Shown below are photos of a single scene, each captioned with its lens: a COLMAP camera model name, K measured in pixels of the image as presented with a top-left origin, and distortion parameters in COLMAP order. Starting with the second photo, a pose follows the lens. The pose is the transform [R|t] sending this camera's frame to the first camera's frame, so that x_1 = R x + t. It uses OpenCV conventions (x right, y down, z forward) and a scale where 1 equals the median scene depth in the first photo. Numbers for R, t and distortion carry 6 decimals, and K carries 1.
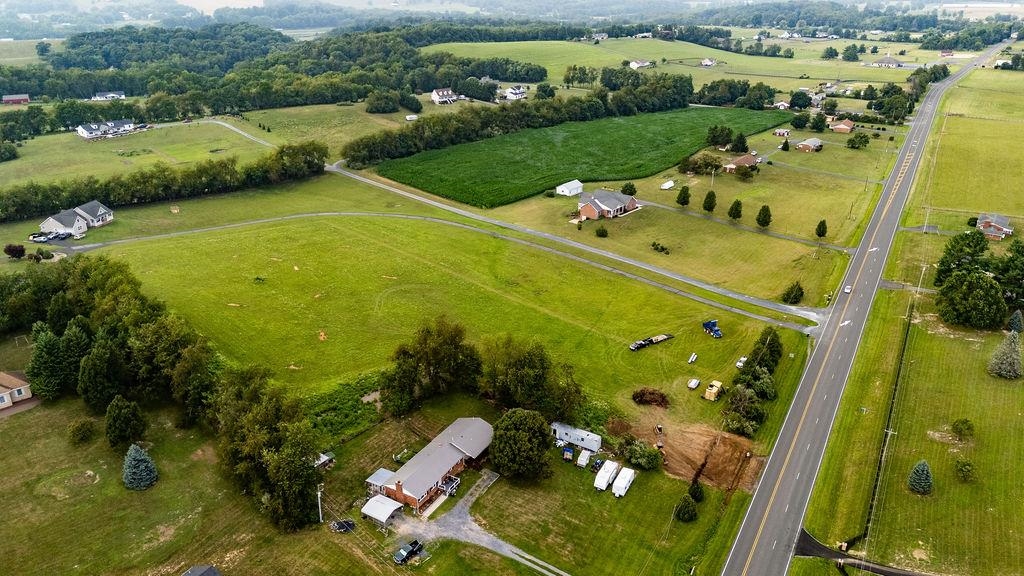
lens RADIAL K [[752.7, 0, 513.5], [0, 752.7, 285.1], [0, 0, 1]] dist [0.077954, -0.083801]
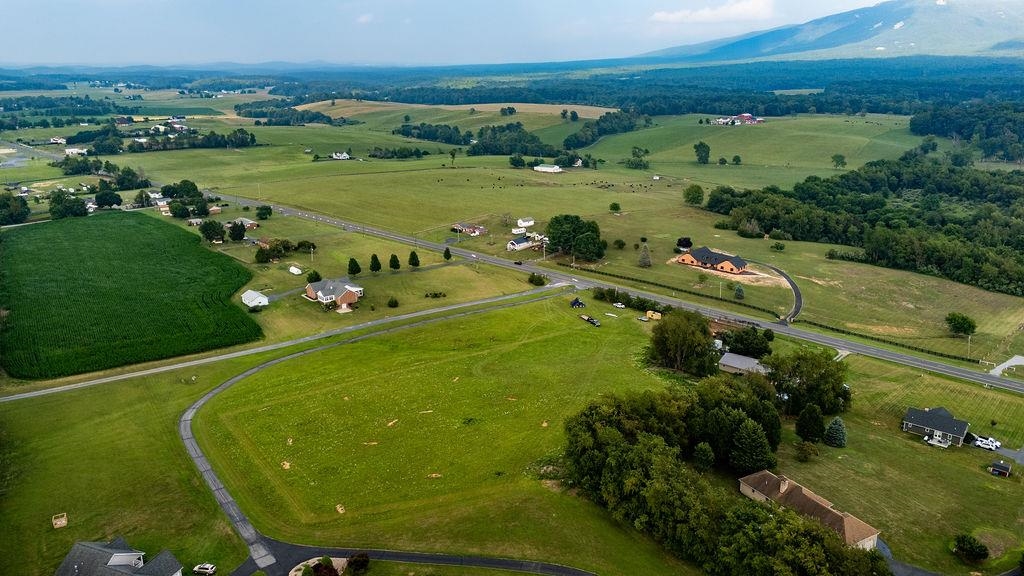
lens RADIAL K [[752.7, 0, 509.7], [0, 752.7, 286.6], [0, 0, 1]] dist [0.077954, -0.083801]
pose [[0.172880, -0.289355, 0.941481, -0.886576], [0.368225, 0.905548, 0.210696, -0.257928], [-0.913522, 0.310251, 0.263099, 0.491023]]
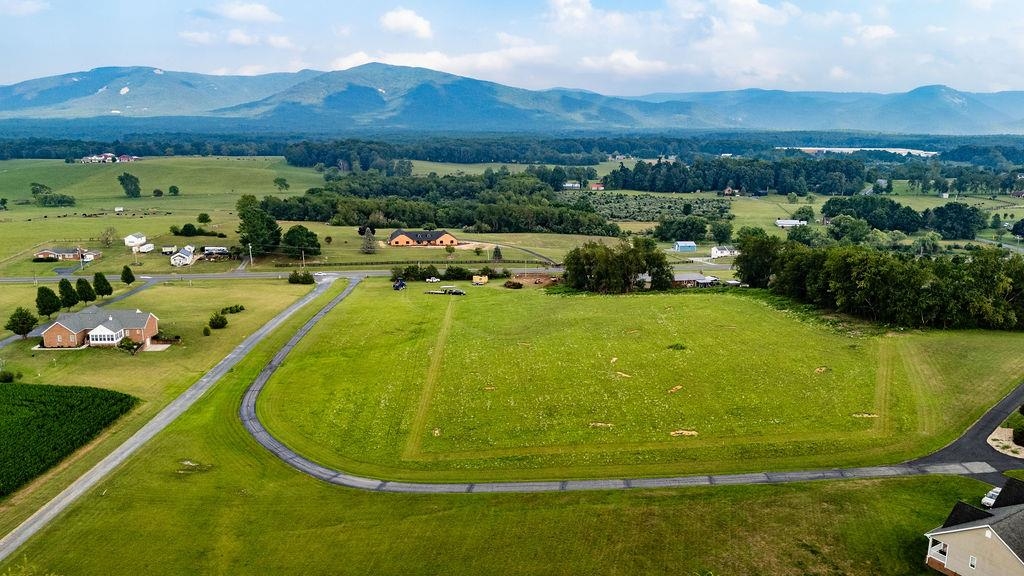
lens RADIAL K [[752.7, 0, 512.6], [0, 752.7, 292.5], [0, 0, 1]] dist [0.077954, -0.083801]
pose [[-0.694294, -0.159839, 0.701717, -0.579799], [0.256891, 0.855754, 0.449100, -0.344004], [-0.672281, 0.492073, -0.553084, 1.146726]]
